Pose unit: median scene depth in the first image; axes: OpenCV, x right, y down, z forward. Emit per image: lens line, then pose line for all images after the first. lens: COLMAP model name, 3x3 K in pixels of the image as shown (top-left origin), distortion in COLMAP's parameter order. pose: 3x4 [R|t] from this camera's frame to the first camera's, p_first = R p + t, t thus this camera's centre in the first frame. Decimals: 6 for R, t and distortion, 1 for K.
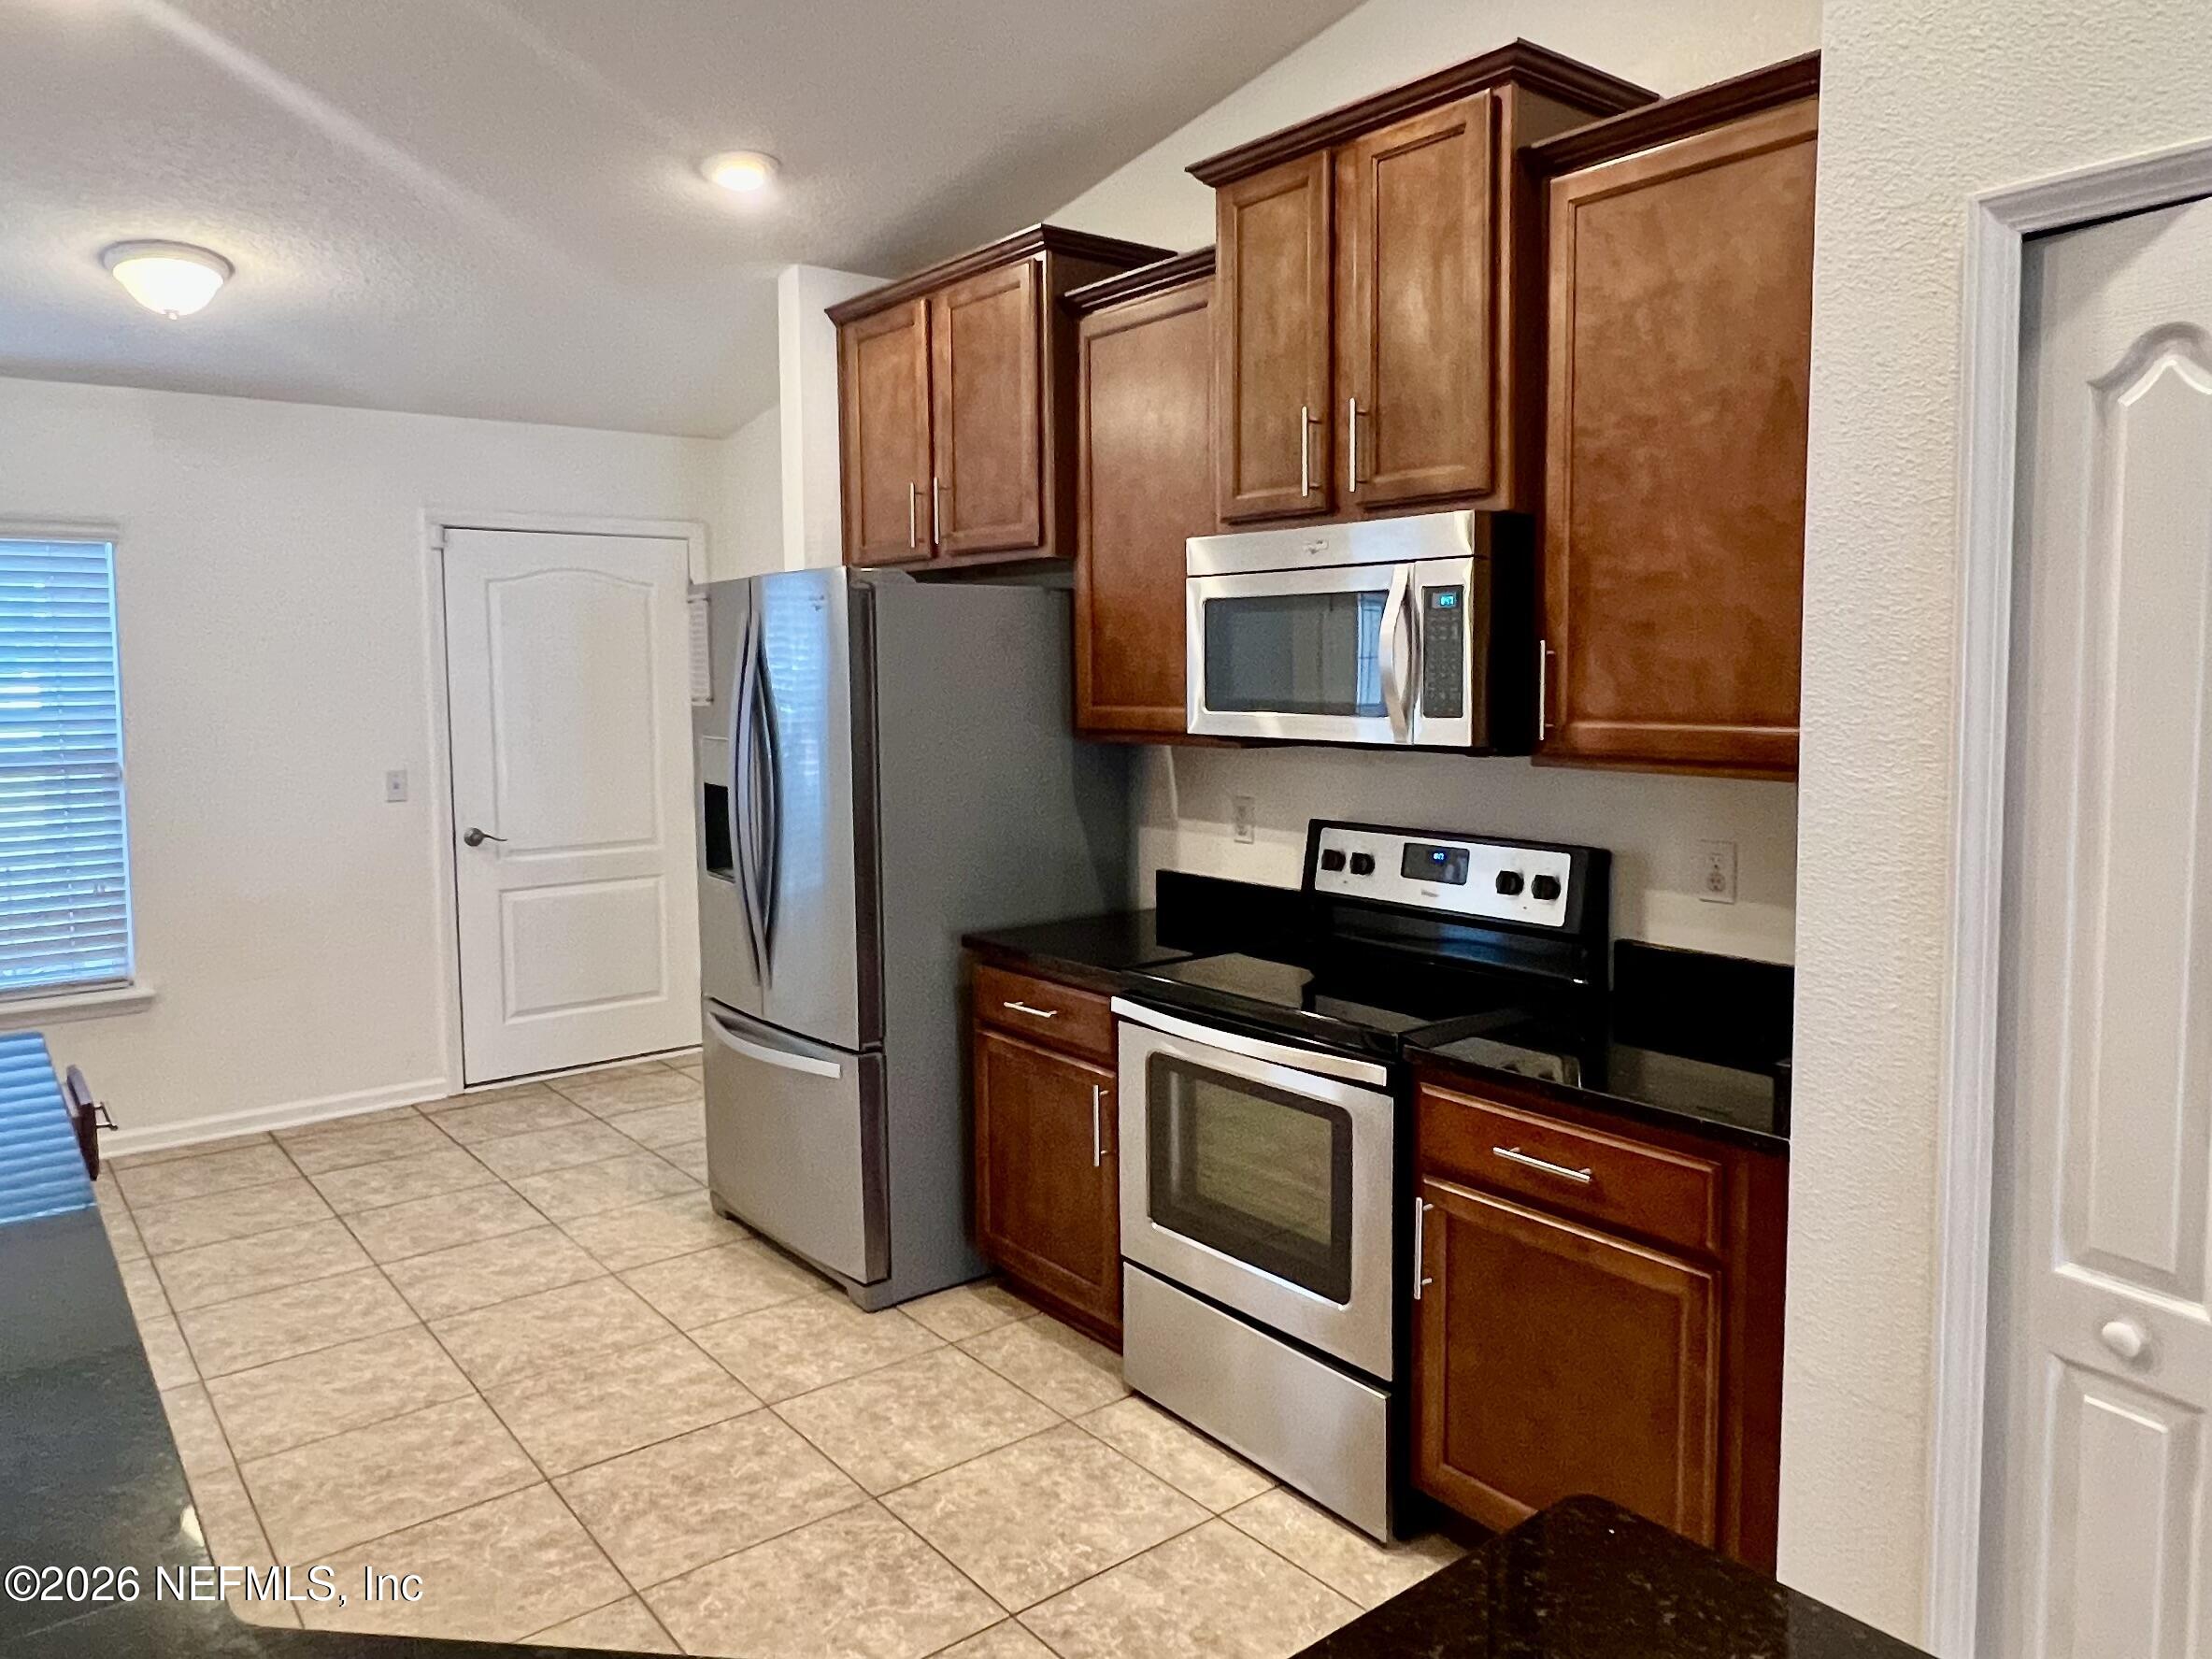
lens RADIAL K [[1503.7, 0, 1105.1], [0, 1503.7, 760.8], [0, 0, 1]] dist [0.000695, 0.000956]
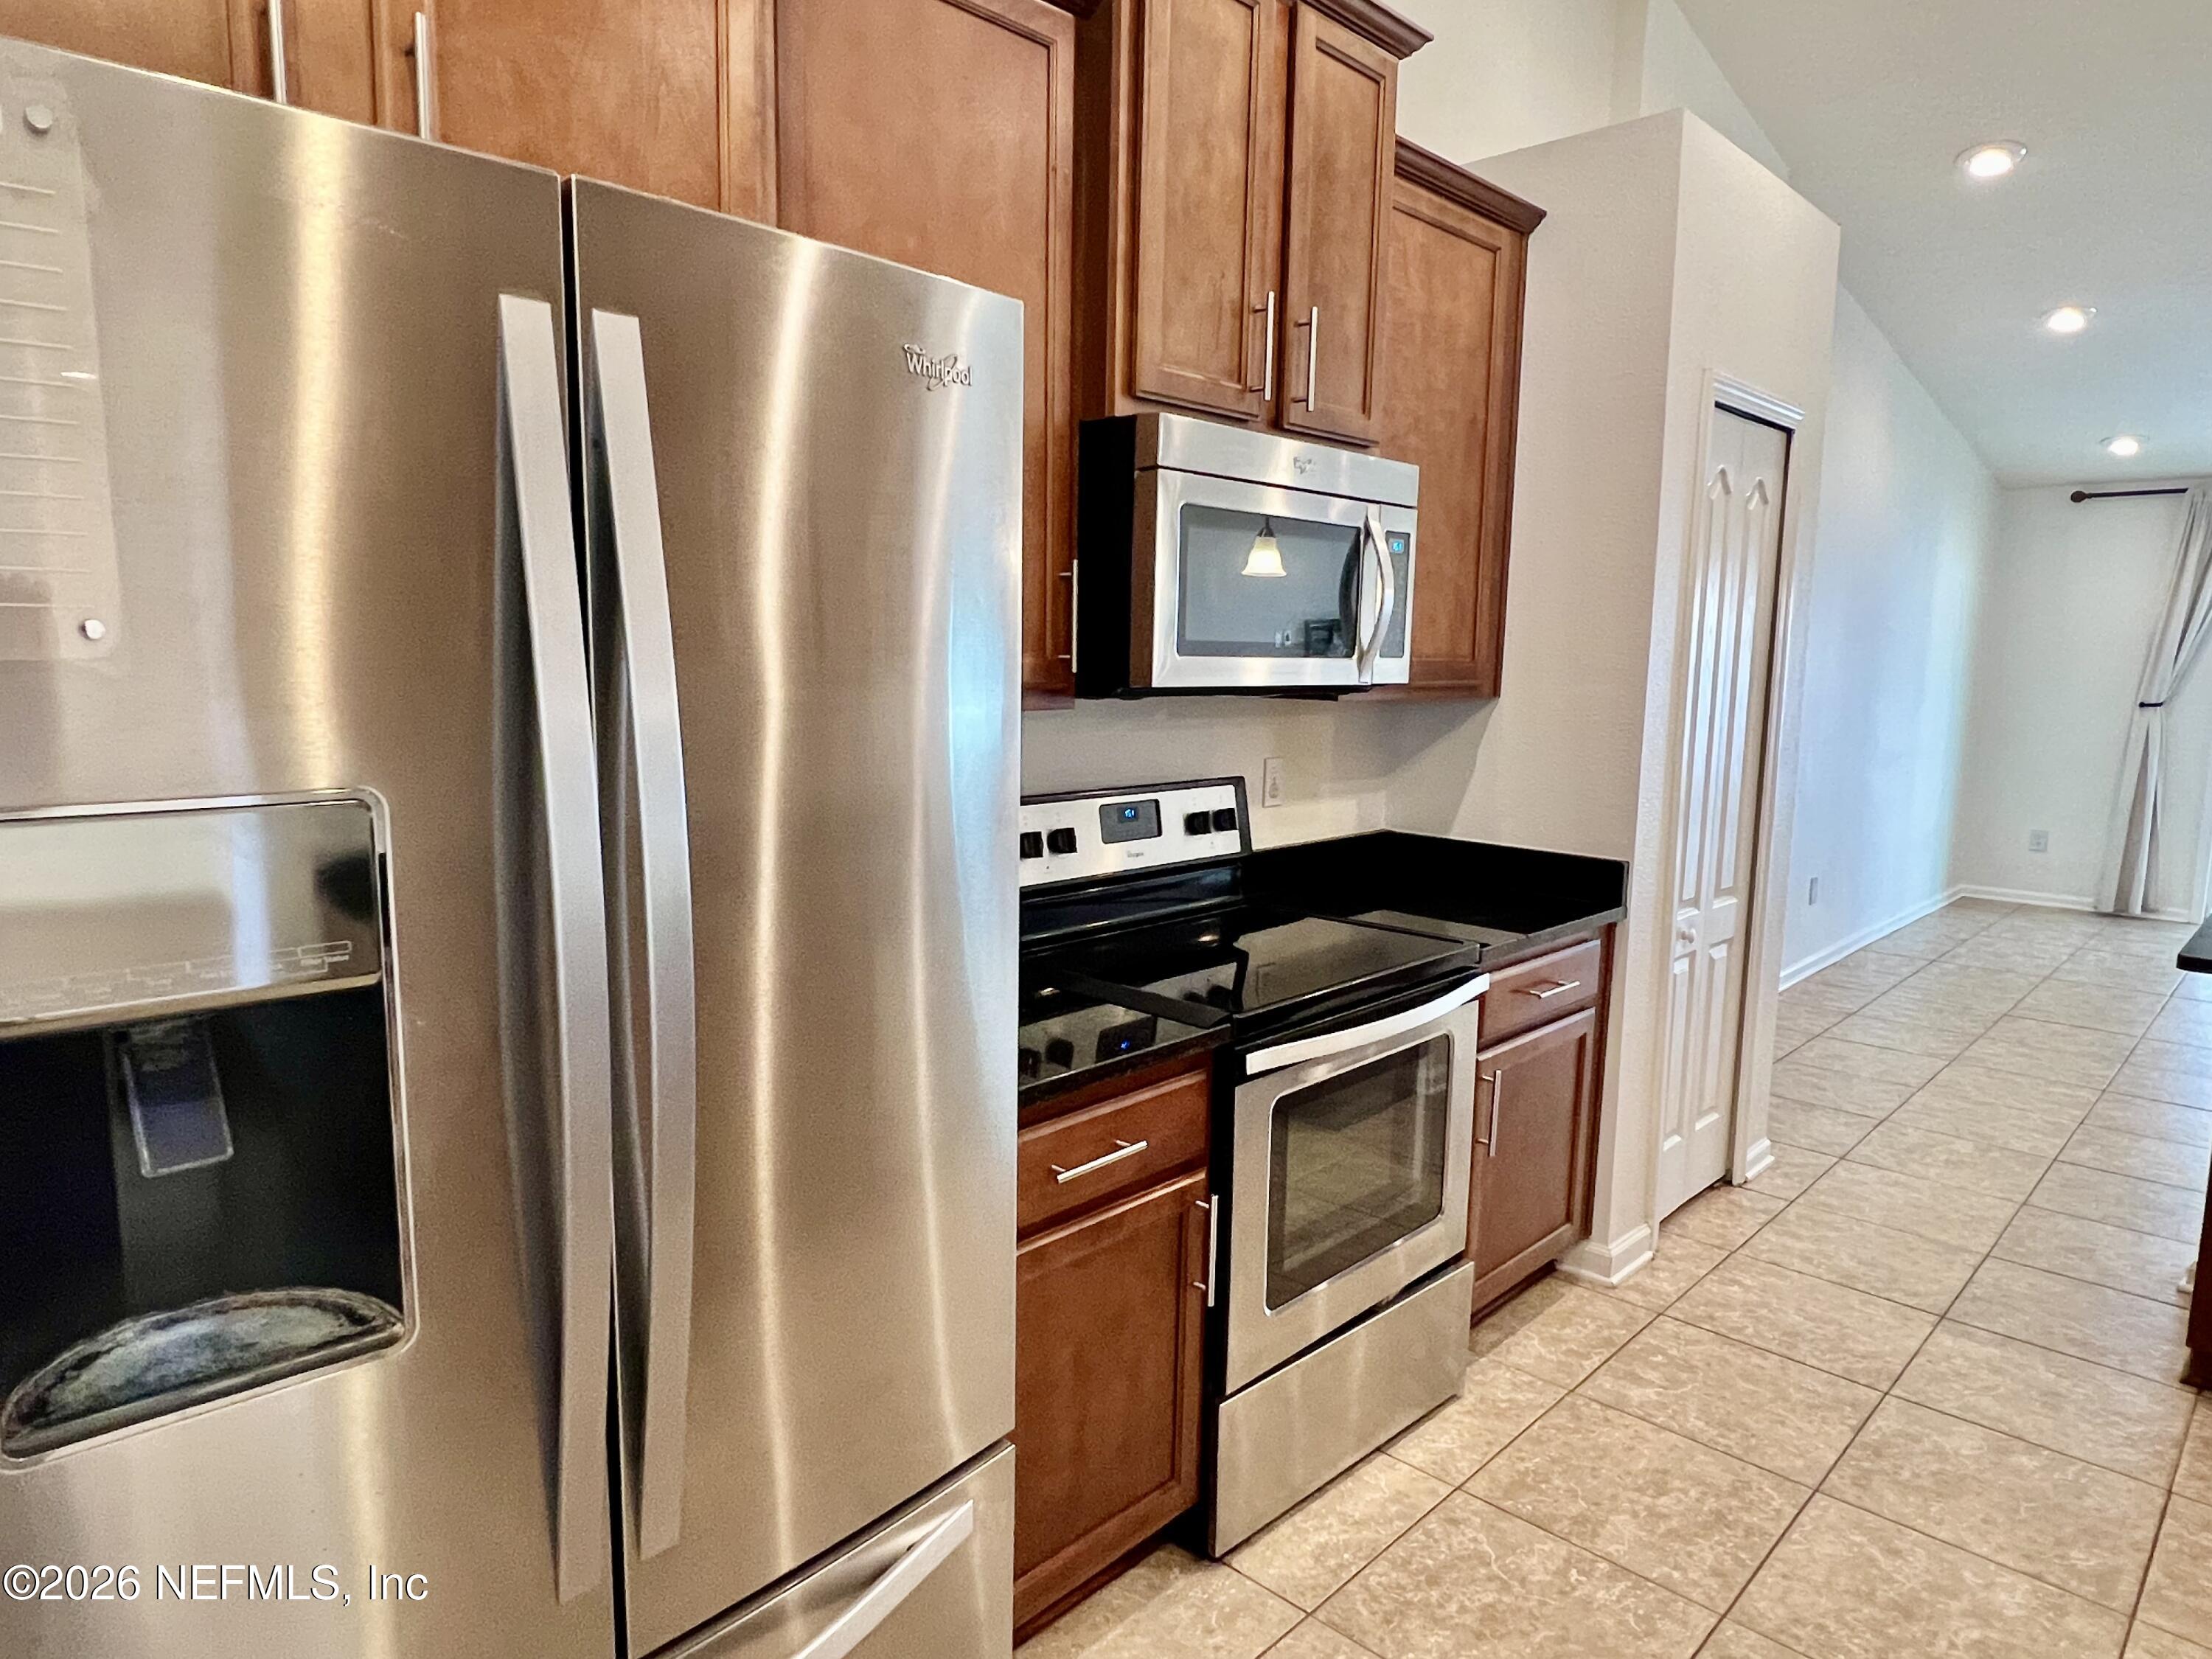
lens RADIAL K [[1362.5, 0, 1106.0], [0, 1362.5, 829.5], [0, 0, 1]] dist [-0.005684, -0.000146]
pose [[-0.130112, -0.129211, 0.983044, -0.644698], [0.046890, 0.989561, 0.136274, -0.044249], [-0.990390, 0.063825, -0.122695, 1.196816]]
